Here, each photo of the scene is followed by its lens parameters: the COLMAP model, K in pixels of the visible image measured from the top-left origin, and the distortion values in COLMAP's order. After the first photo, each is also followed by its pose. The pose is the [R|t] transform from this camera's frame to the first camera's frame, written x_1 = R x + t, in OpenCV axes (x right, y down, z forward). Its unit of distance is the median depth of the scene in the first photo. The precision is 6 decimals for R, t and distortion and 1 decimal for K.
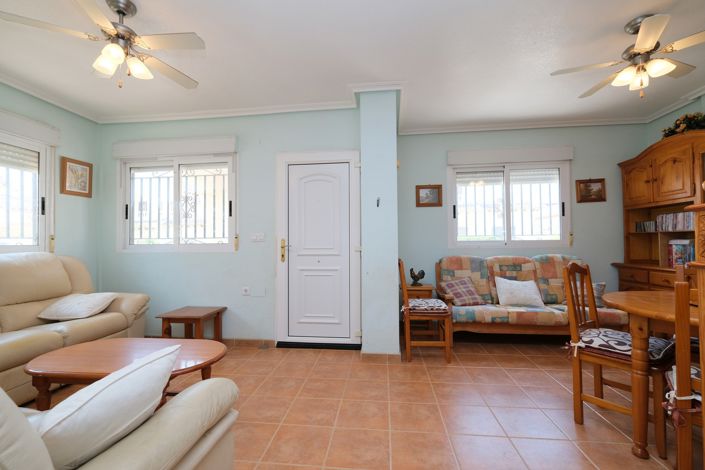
lens RADIAL K [[306.3, 0, 351.1], [0, 306.3, 236.4], [0, 0, 1]] dist [0.000060, 0.000081]
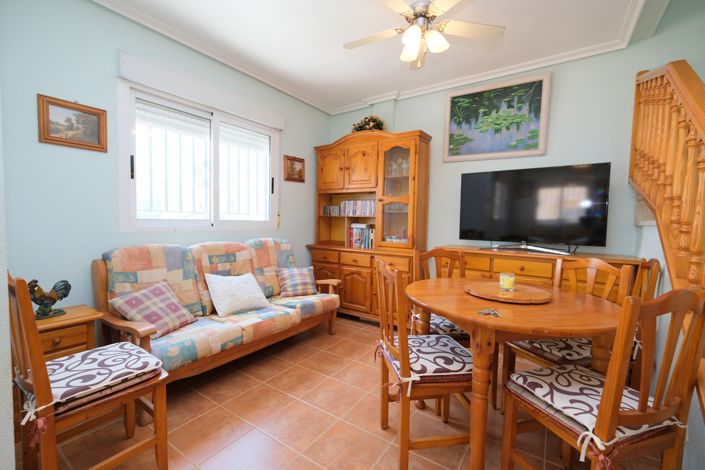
lens RADIAL K [[306.3, 0, 351.5], [0, 306.3, 236.8], [0, 0, 1]] dist [0.000060, 0.000081]
pose [[0.473567, -0.026244, 0.880367, 0.030641], [-0.046998, 0.997379, 0.055014, -0.002541], [-0.879503, -0.067428, 0.471092, 0.401540]]
